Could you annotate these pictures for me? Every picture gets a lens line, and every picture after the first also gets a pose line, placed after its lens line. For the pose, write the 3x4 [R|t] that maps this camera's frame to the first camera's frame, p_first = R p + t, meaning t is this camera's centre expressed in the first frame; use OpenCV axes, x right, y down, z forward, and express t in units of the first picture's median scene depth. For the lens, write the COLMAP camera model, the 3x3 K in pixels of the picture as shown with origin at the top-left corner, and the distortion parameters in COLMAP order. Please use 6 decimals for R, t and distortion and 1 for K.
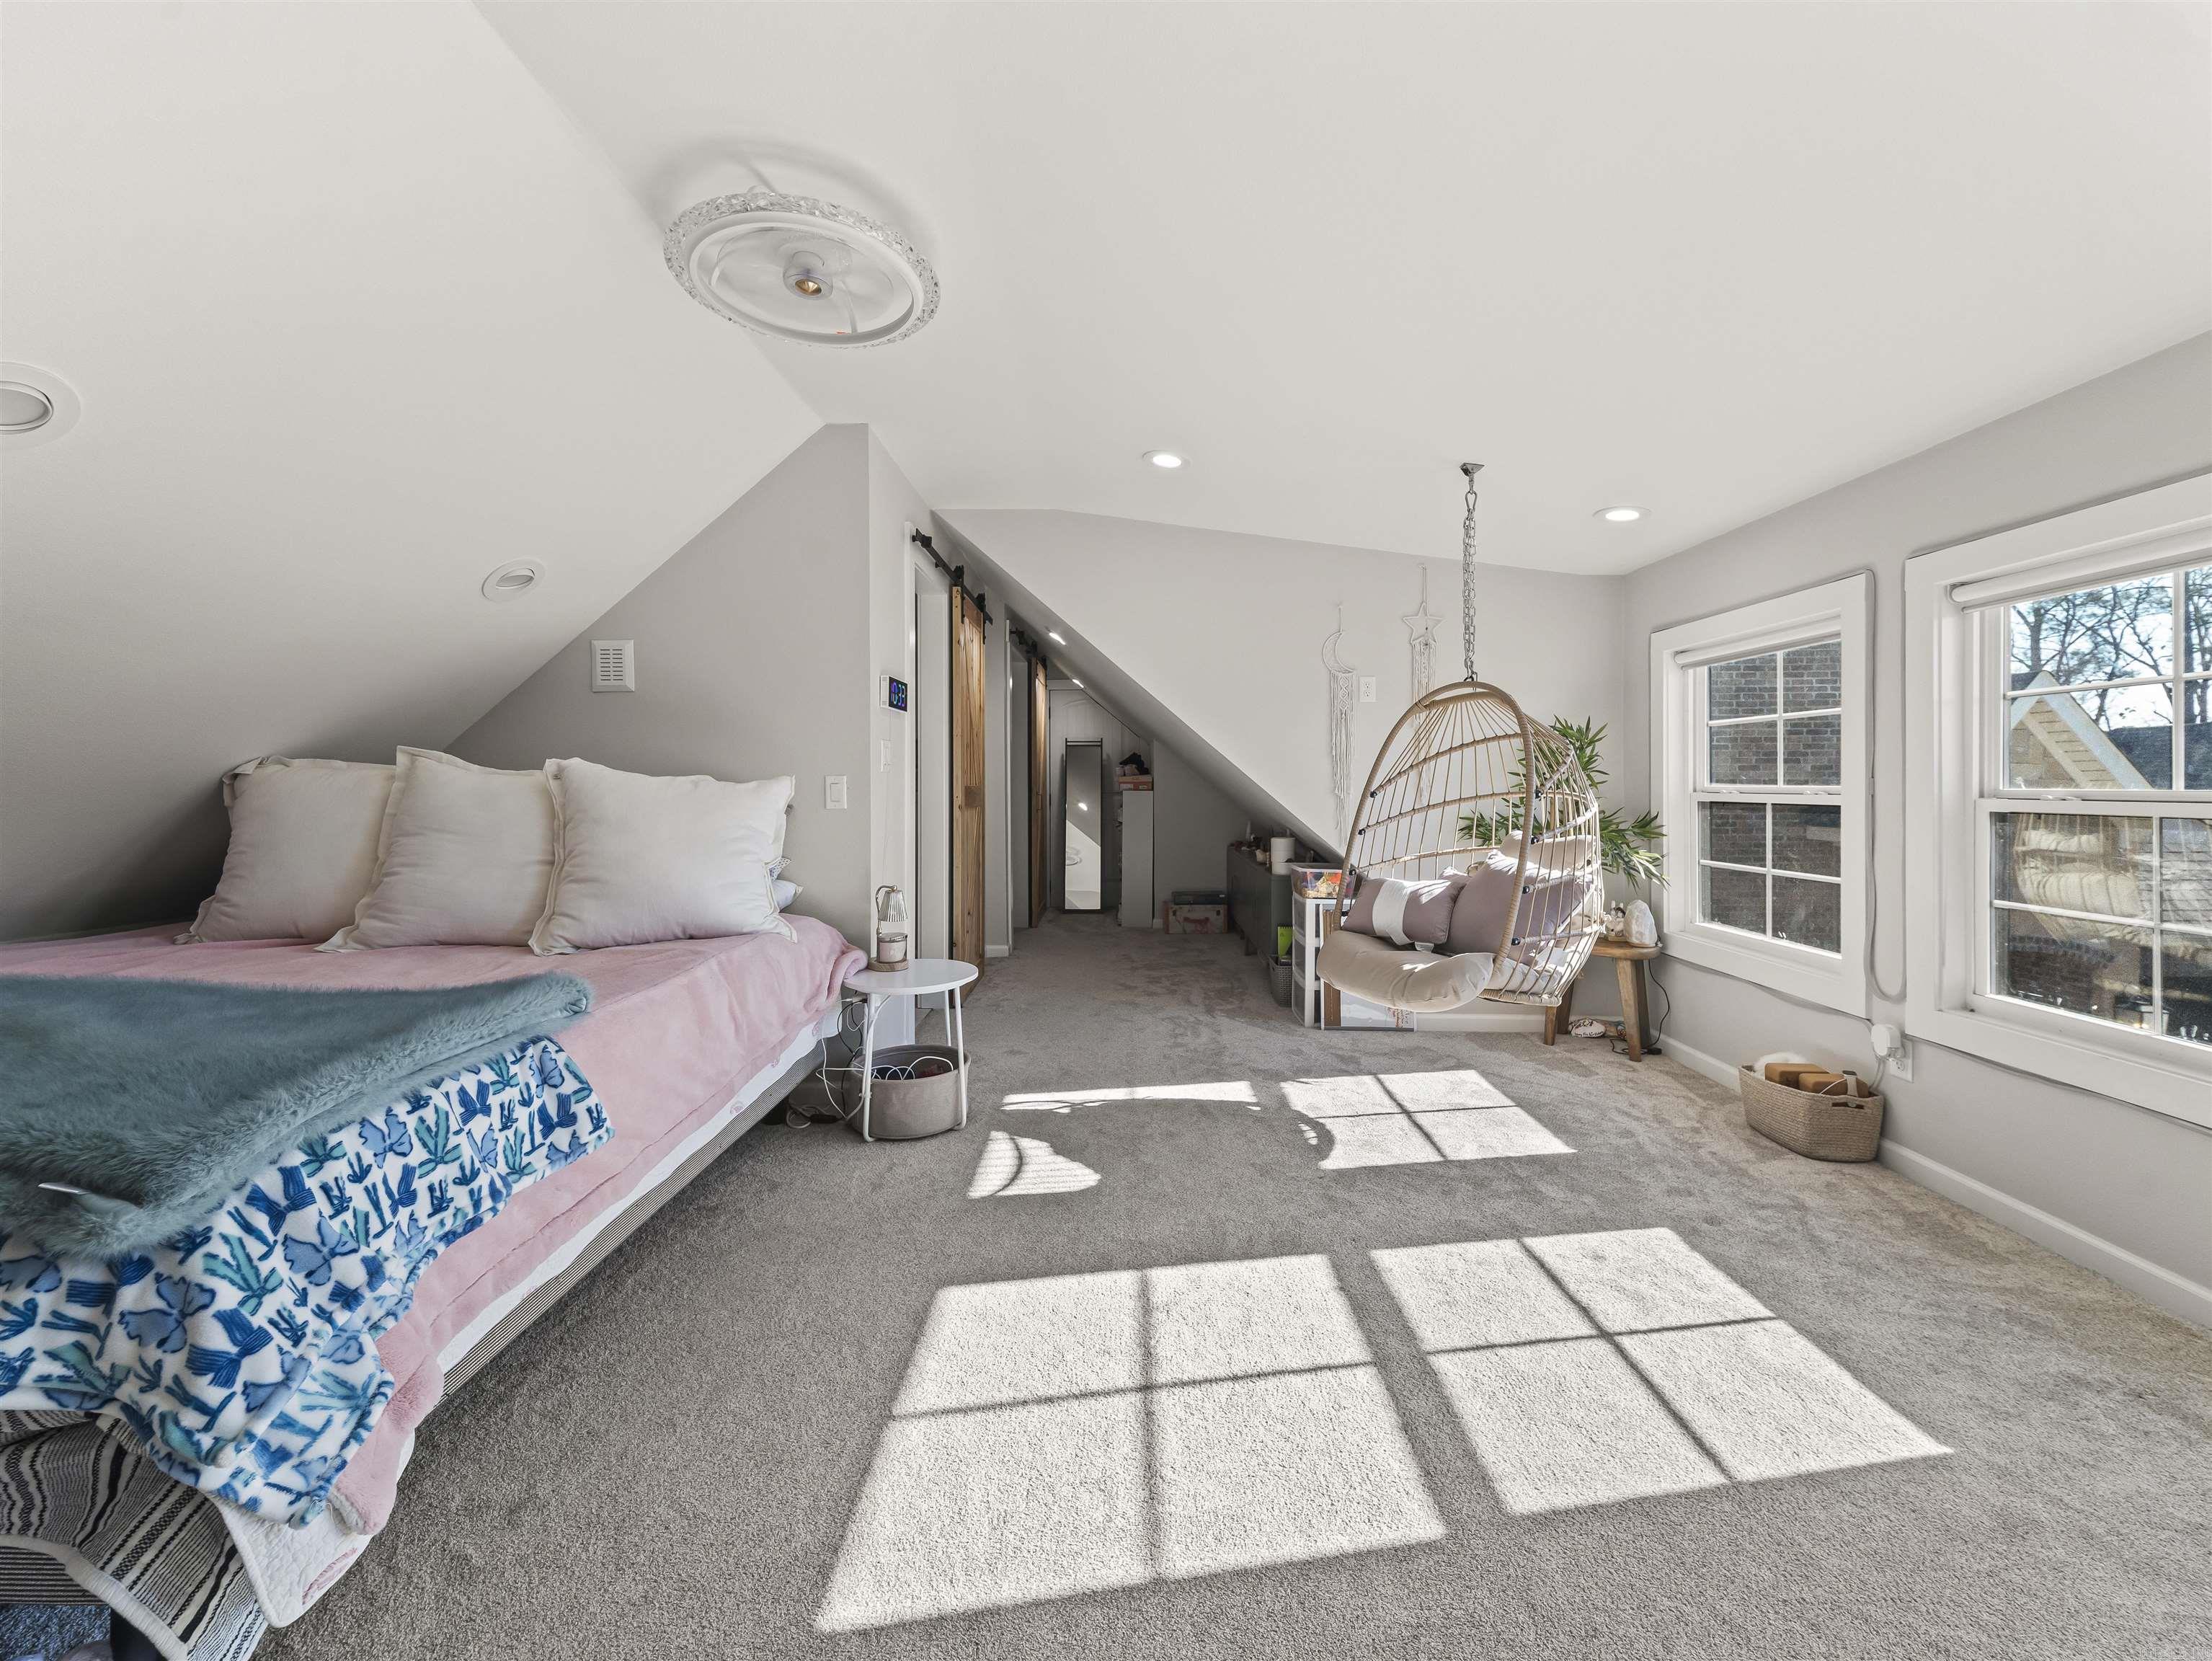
lens RADIAL K [[863.3, 0, 1105.5], [0, 863.3, 798.4], [0, 0, 1]] dist [0.033732, -0.012288]
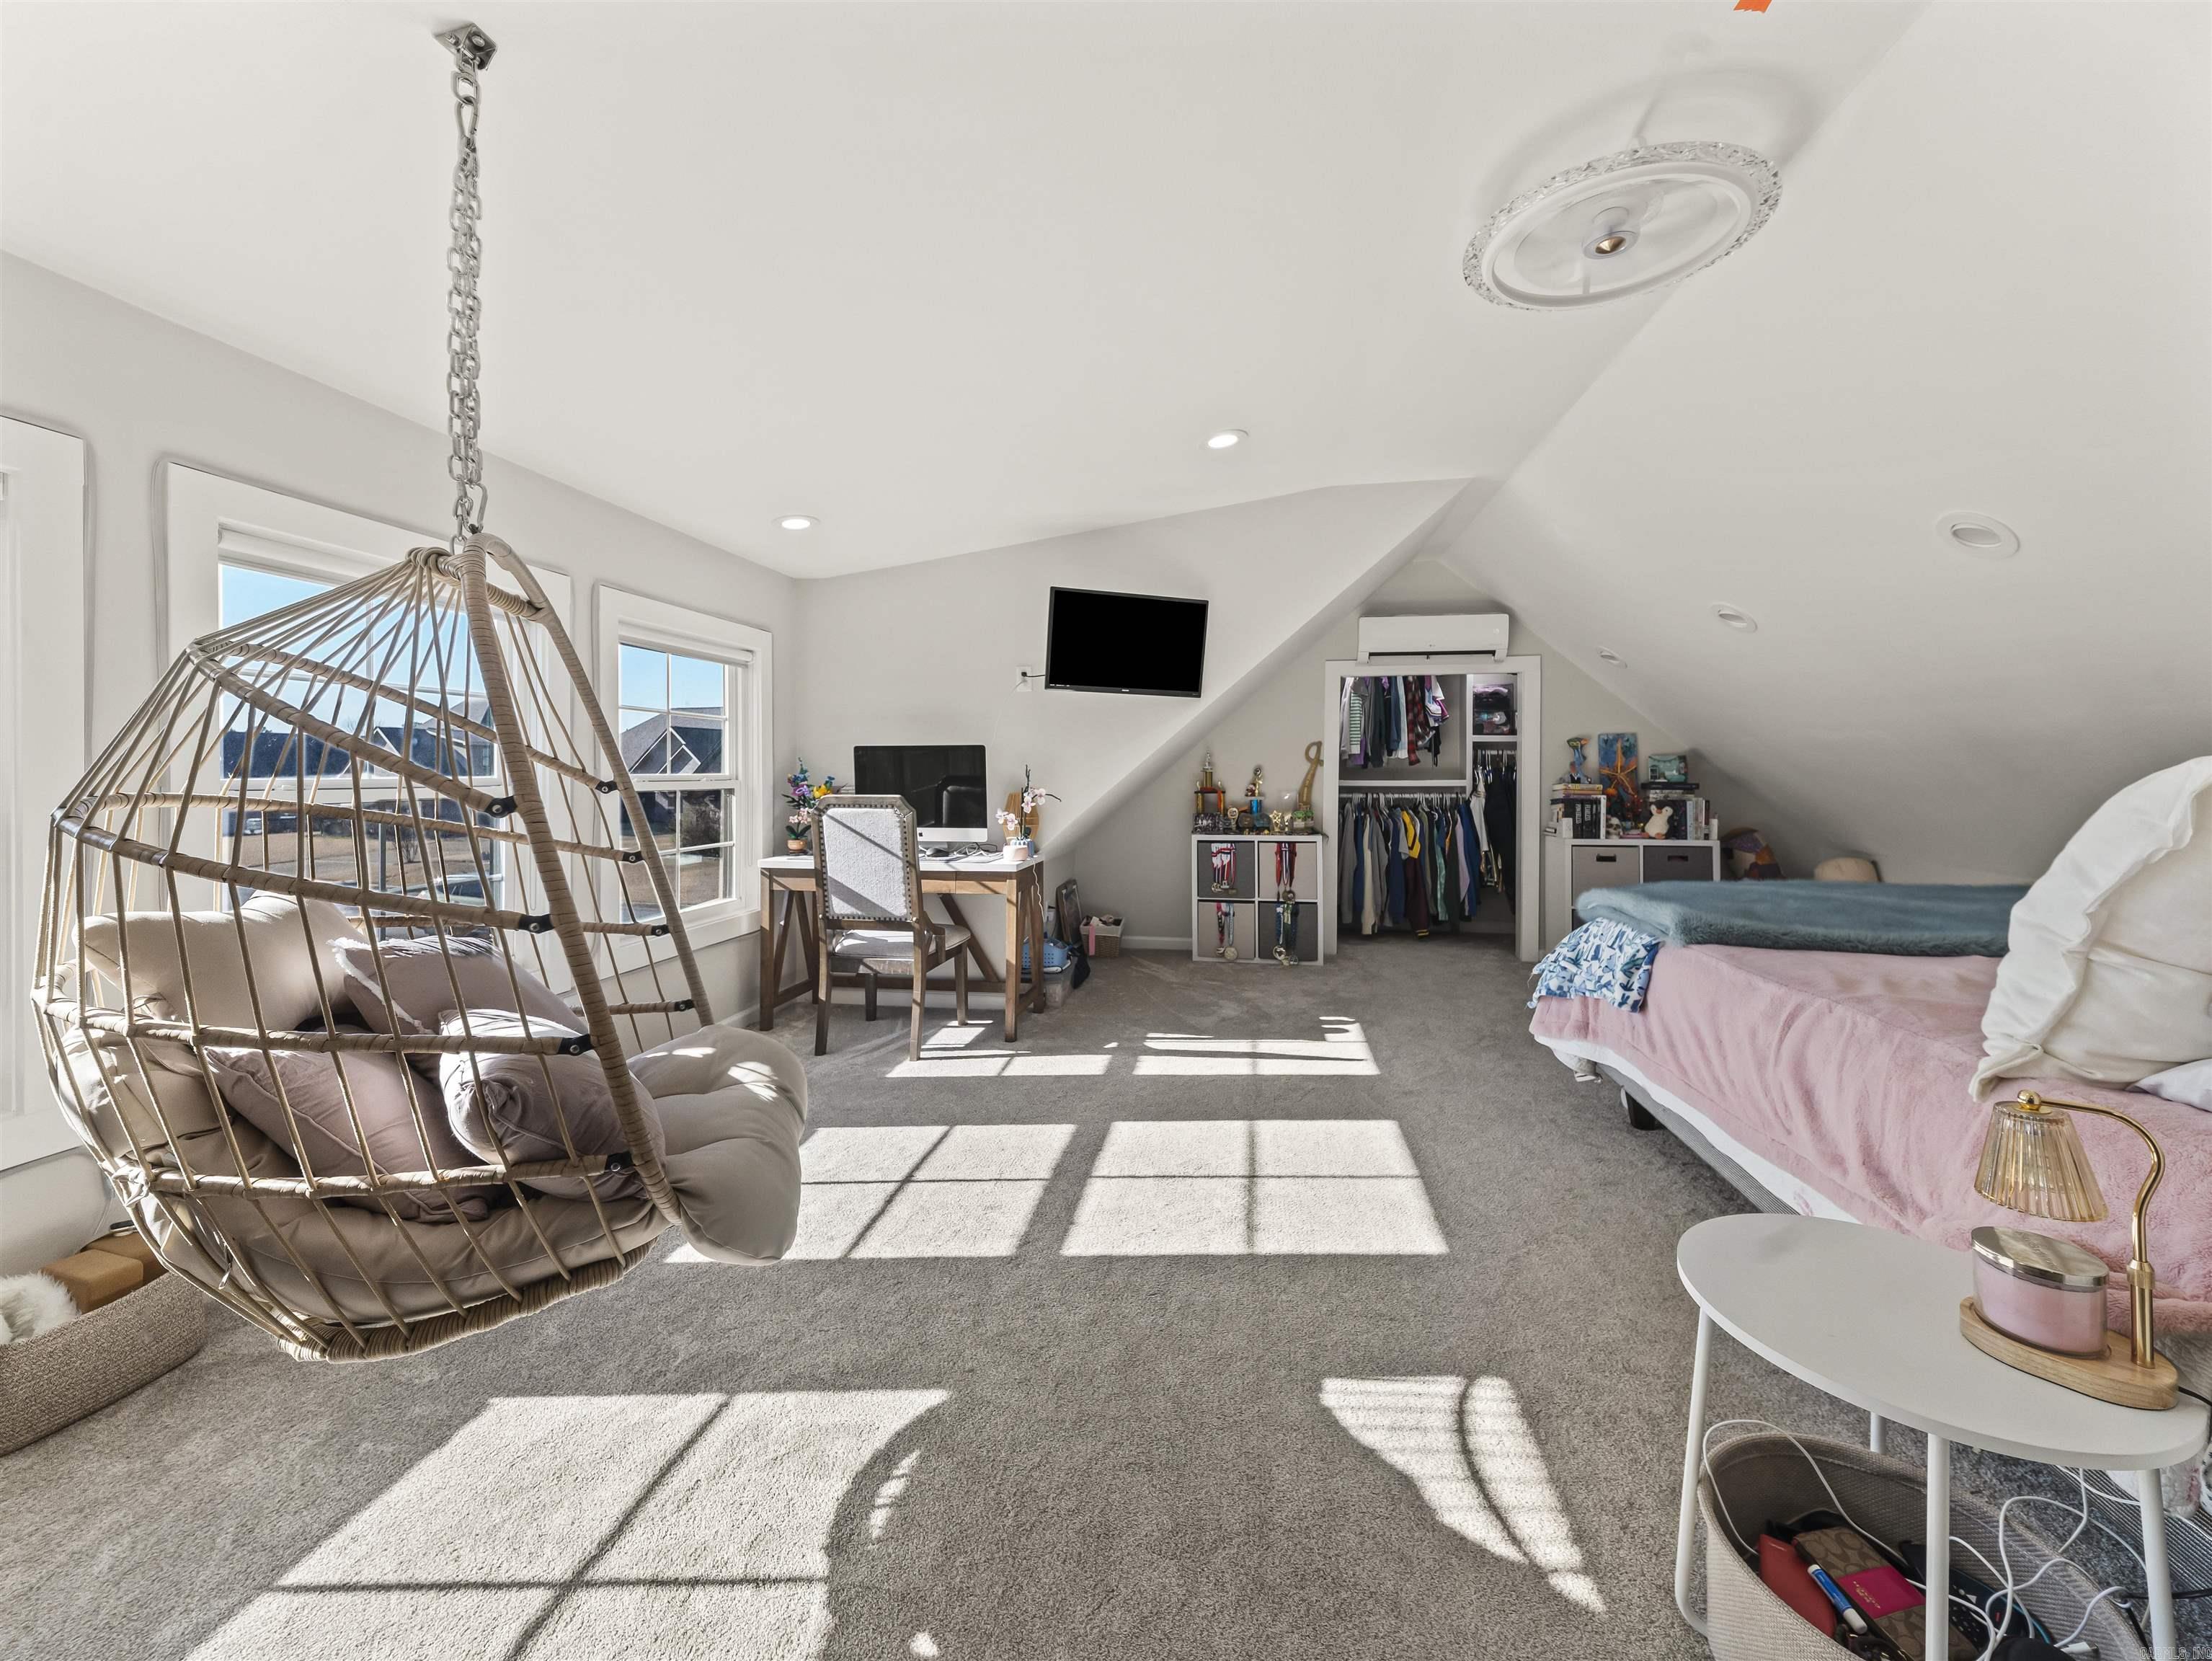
lens RADIAL K [[863.3, 0, 1105.5], [0, 863.3, 798.4], [0, 0, 1]] dist [0.033732, -0.012288]
pose [[-0.988544, -0.001011, 0.150929, 0.056892], [0.006444, 0.998783, 0.048901, -0.034417], [-0.150794, 0.049313, -0.987334, 1.939392]]
